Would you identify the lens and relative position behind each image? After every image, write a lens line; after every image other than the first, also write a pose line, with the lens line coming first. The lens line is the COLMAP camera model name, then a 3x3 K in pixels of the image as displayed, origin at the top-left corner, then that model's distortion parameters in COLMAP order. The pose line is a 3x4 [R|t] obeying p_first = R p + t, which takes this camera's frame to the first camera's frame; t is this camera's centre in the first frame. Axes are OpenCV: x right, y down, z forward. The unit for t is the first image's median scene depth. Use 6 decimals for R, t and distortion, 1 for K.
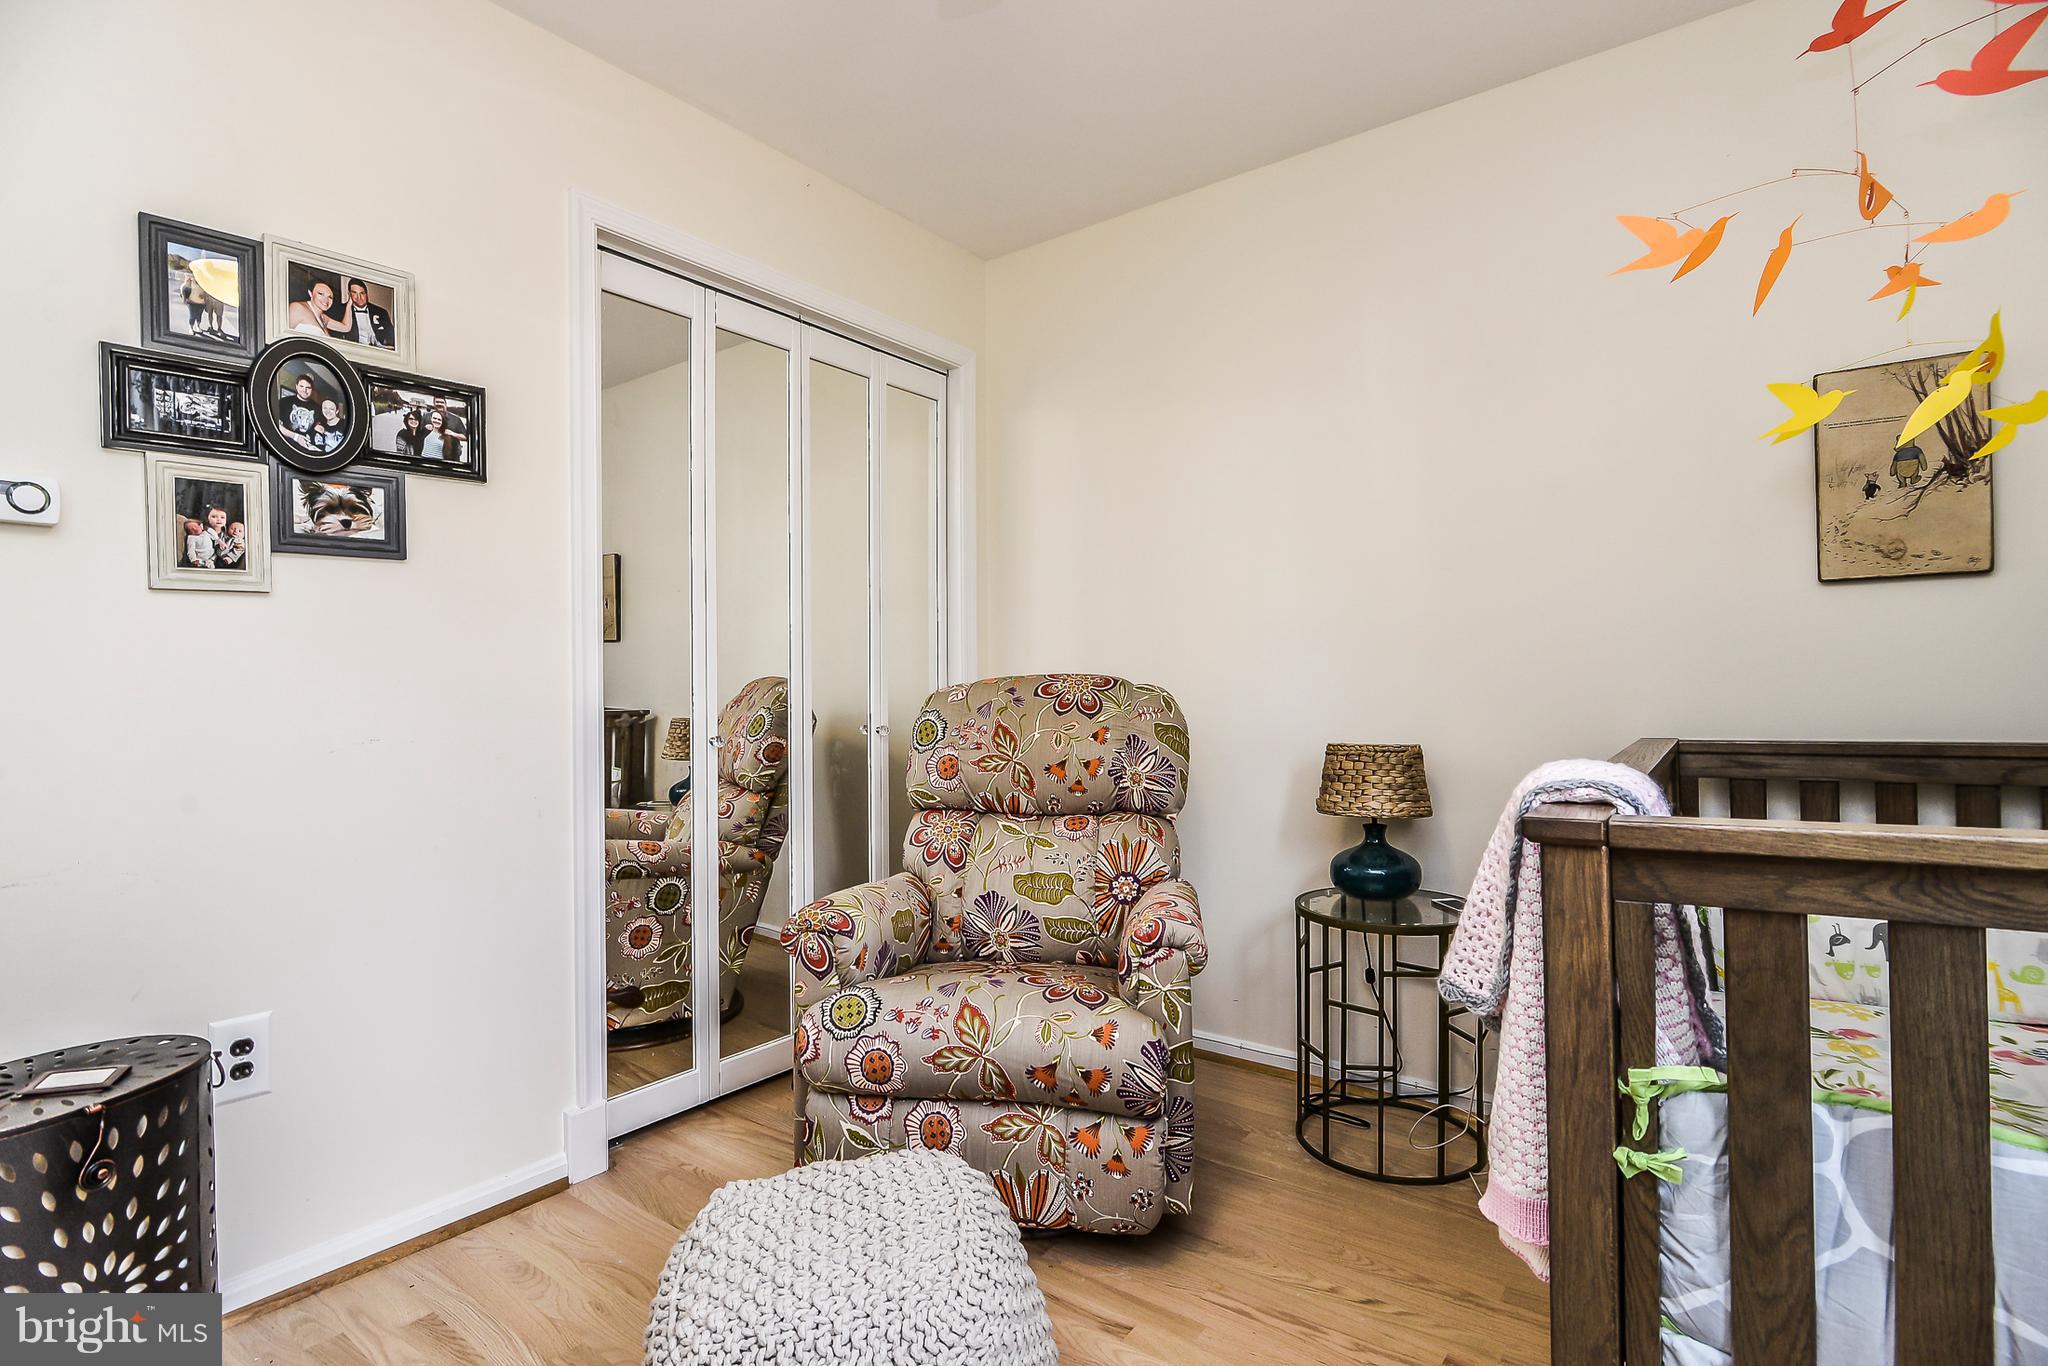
lens RADIAL K [[1003.6, 0, 1024.9], [0, 1003.6, 705.1], [0, 0, 1]] dist [-0.000372, -0.000354]
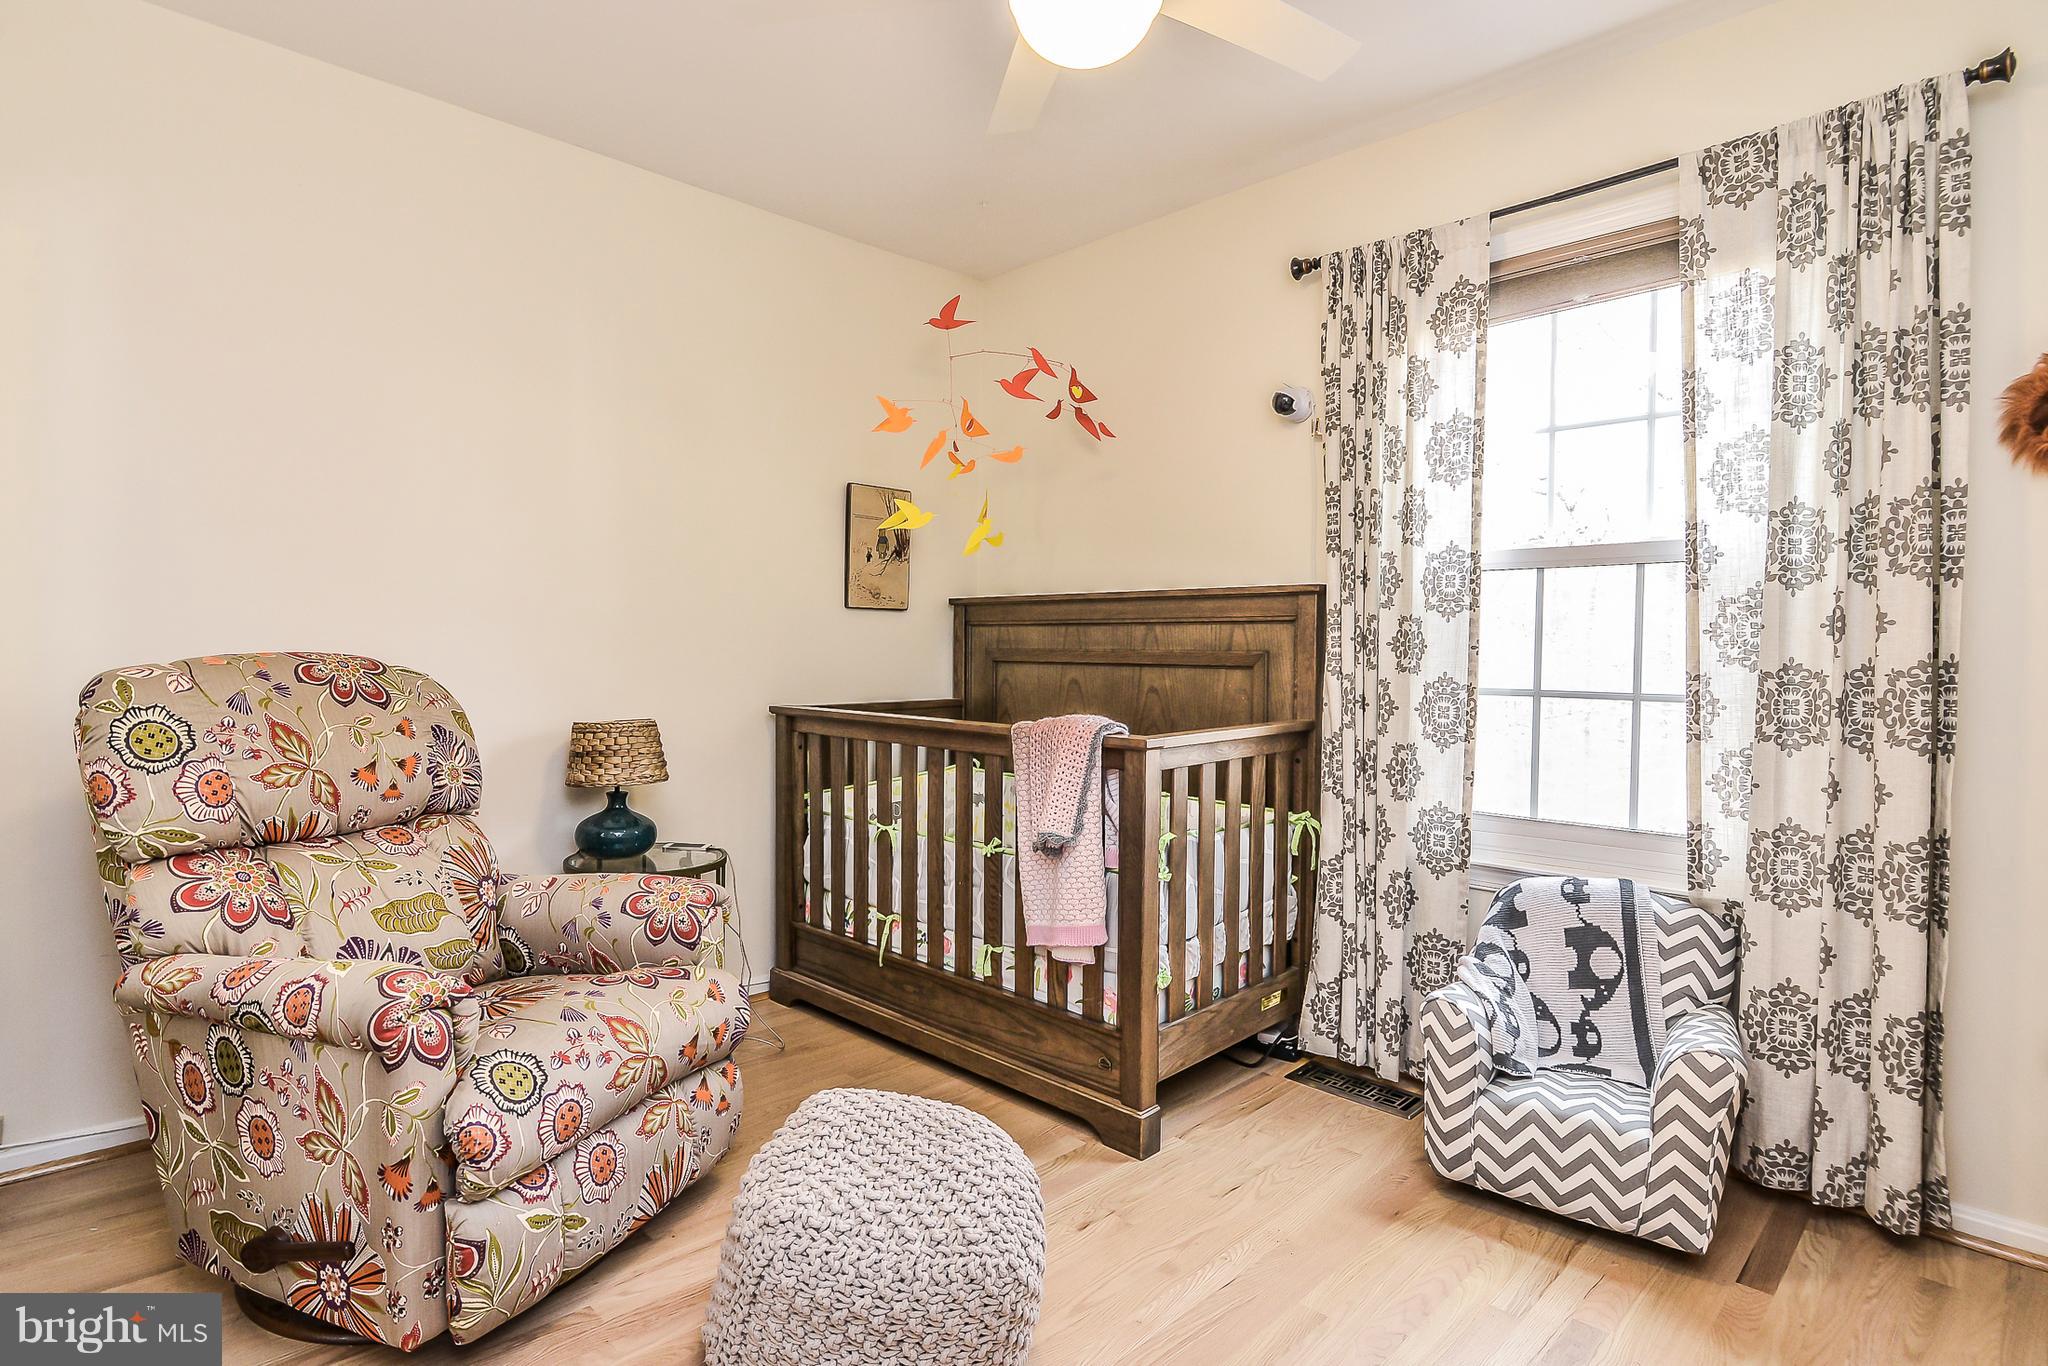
lens RADIAL K [[1062.4, 0, 1016.2], [0, 1062.4, 723.4], [0, 0, 1]] dist [-0.019167, -0.000137]
pose [[0.135863, -0.054144, 0.989247, -0.764624], [0.005045, 0.998530, 0.053959, -0.019855], [-0.990715, -0.002340, 0.135937, 0.394230]]
